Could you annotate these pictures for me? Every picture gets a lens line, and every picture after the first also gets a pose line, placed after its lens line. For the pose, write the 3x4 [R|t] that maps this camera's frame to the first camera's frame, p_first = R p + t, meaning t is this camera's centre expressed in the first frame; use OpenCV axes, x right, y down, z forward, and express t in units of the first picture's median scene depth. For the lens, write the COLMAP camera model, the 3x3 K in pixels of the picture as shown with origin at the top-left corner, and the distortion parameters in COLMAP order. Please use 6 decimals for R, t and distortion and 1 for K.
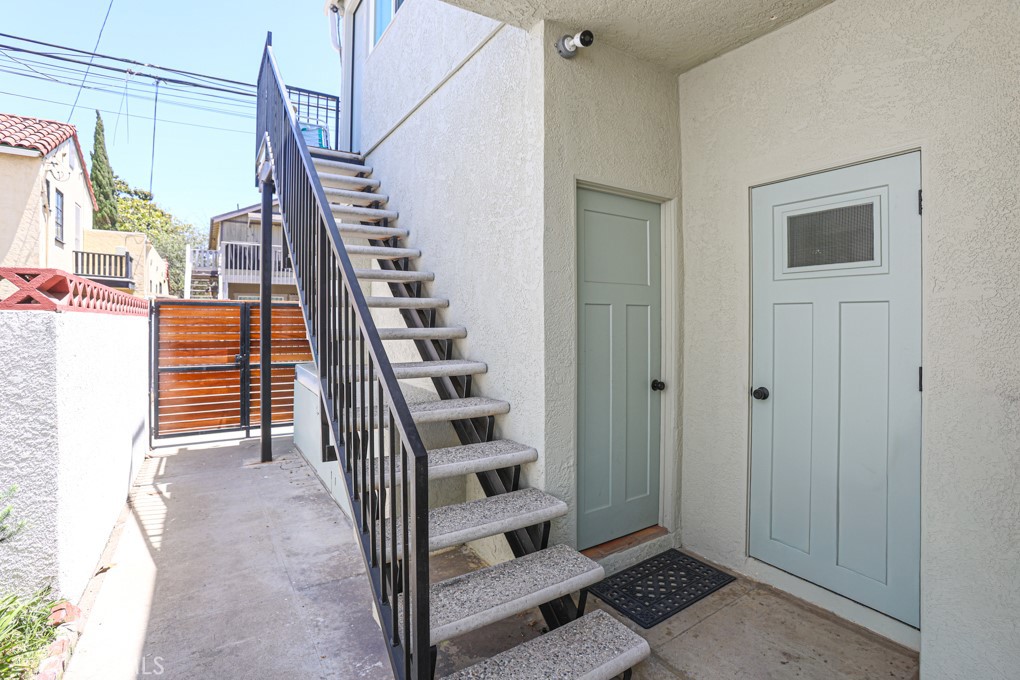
lens RADIAL K [[495.5, 0, 519.8], [0, 495.5, 318.5], [0, 0, 1]] dist [-0.003508, -0.000164]
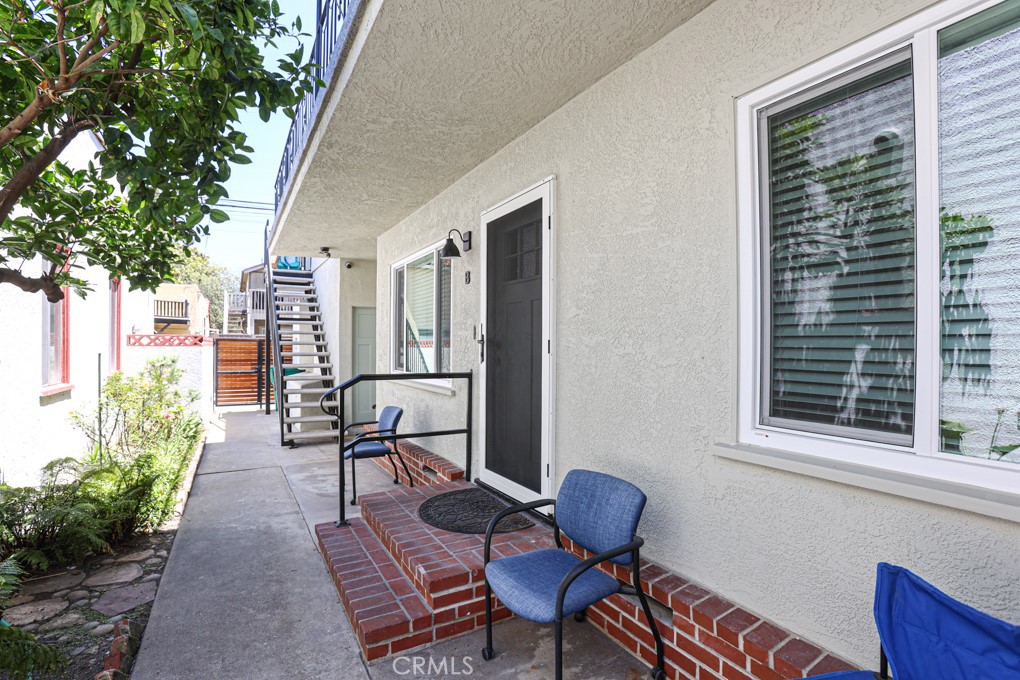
lens RADIAL K [[495.5, 0, 509.9], [0, 495.5, 341.2], [0, 0, 1]] dist [-0.003508, -0.000164]
pose [[0.998175, 0.000752, -0.060377, 0.237264], [-0.001093, 0.999984, -0.005614, -0.005721], [0.060372, 0.005670, 0.998160, -0.384841]]
